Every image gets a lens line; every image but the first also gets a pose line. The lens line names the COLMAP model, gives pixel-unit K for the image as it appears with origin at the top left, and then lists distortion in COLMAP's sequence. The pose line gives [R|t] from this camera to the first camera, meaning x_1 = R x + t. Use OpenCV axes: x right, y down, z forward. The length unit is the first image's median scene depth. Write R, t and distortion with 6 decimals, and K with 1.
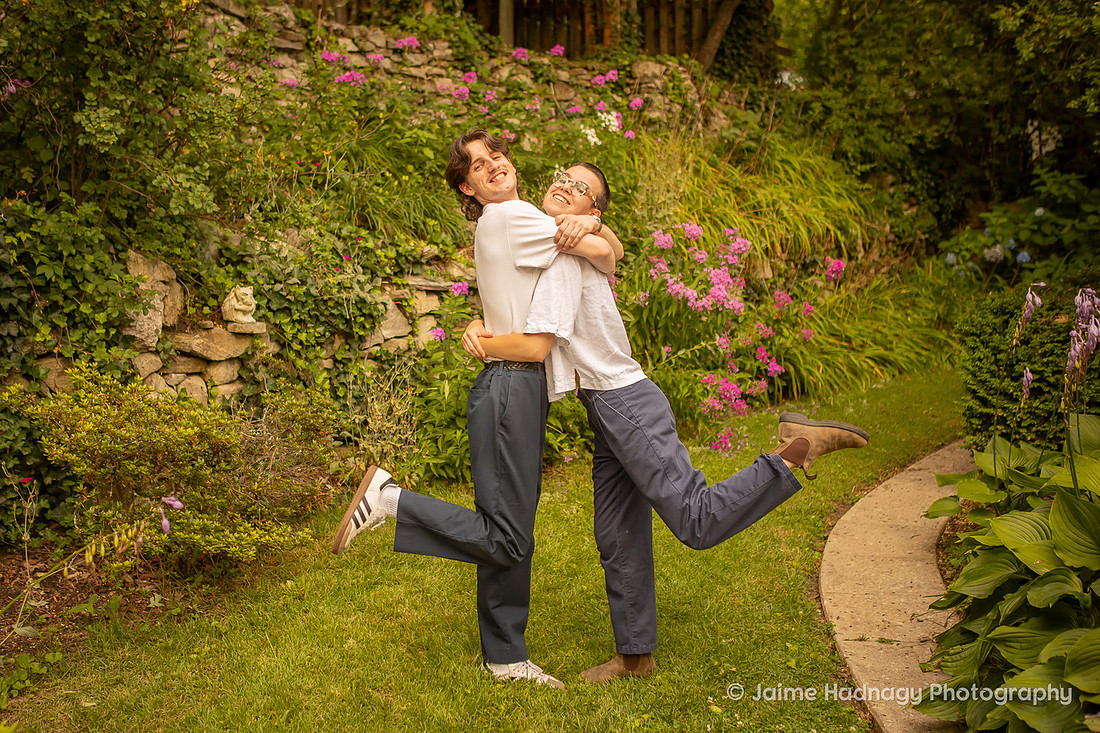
lens RADIAL K [[1141.7, 0, 516.1], [0, 1141.7, 377.4], [0, 0, 1]] dist [-0.075313, 0.100552]
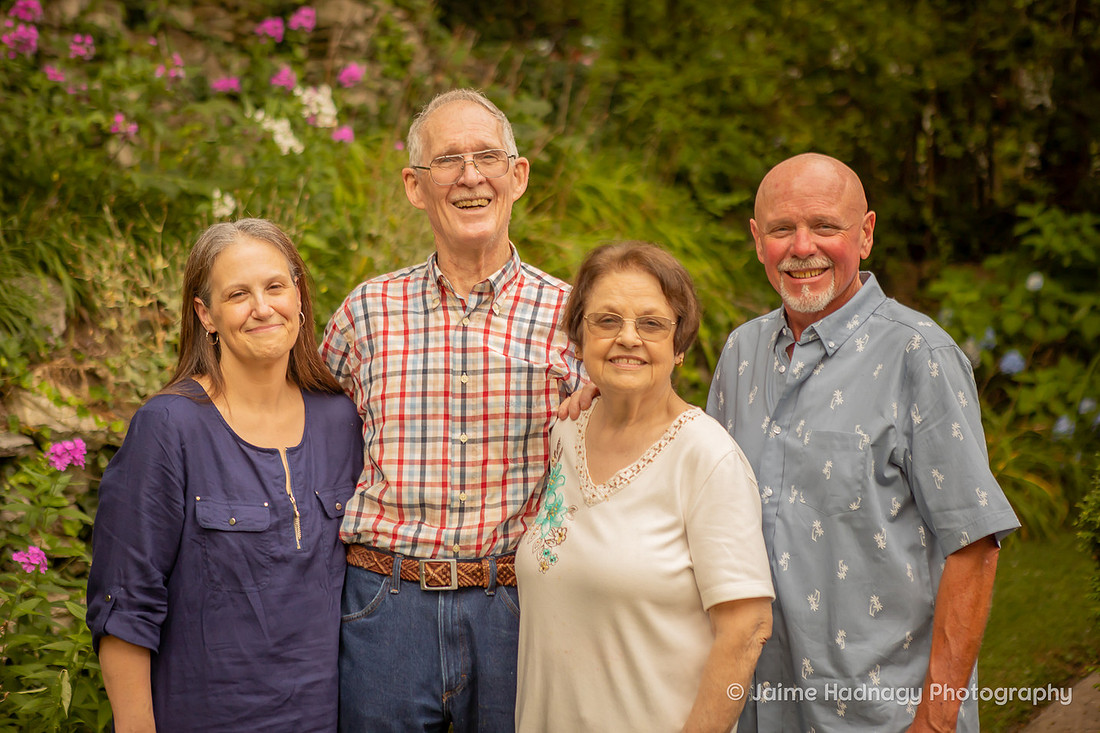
lens RADIAL K [[2052.0, 0, 505.2], [0, 2052.0, 363.4], [0, 0, 1]] dist [0.152138, -0.173228]
pose [[0.970546, -0.006141, 0.240839, -0.046254], [0.030531, 0.994750, -0.097673, -0.016915], [-0.238974, 0.102149, 0.965638, 0.089488]]
